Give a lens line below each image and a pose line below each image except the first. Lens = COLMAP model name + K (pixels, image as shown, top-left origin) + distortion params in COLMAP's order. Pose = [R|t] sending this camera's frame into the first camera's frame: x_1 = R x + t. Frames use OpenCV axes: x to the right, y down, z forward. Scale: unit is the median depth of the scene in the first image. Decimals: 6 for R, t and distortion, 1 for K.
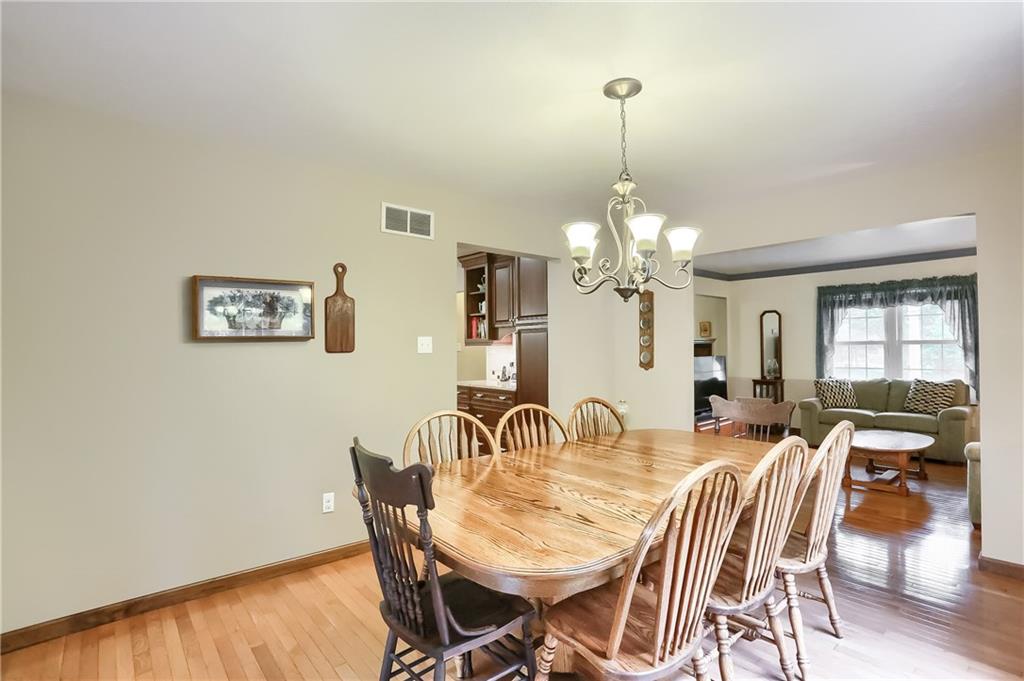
lens RADIAL K [[490.7, 0, 512.0], [0, 490.7, 340.5], [0, 0, 1]] dist [-0.075104, 0.030201]
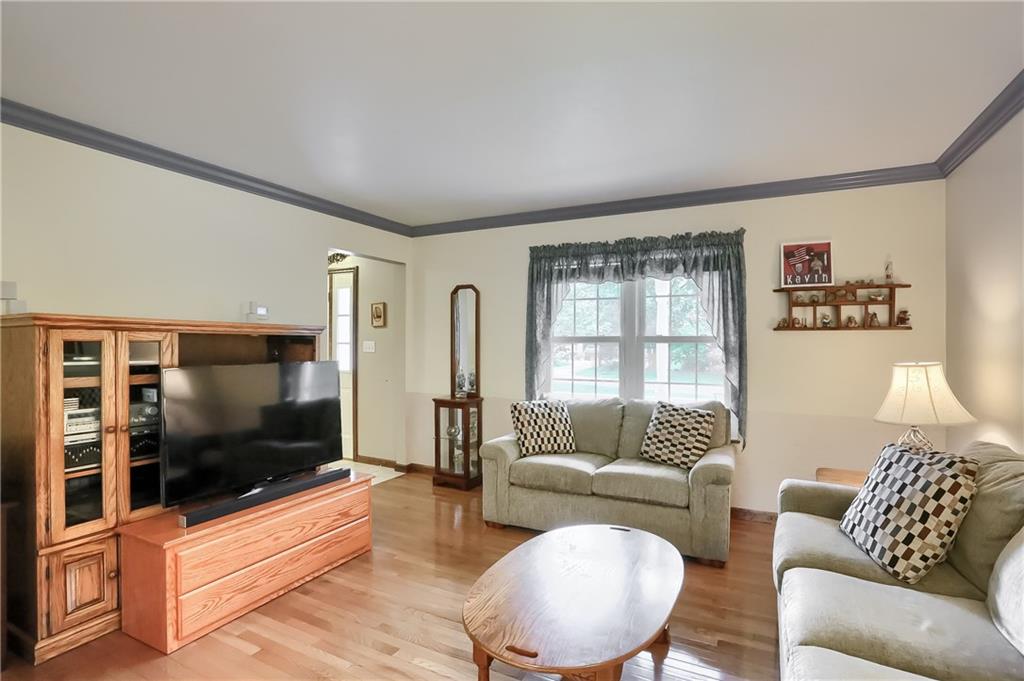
lens RADIAL K [[490.7, 0, 512.0], [0, 490.7, 340.5], [0, 0, 1]] dist [-0.075104, 0.030201]
pose [[0.925160, 0.007822, 0.379496, 0.428852], [-0.013371, 0.999839, 0.011989, 0.000171], [-0.379341, -0.016166, 0.925116, 0.479550]]
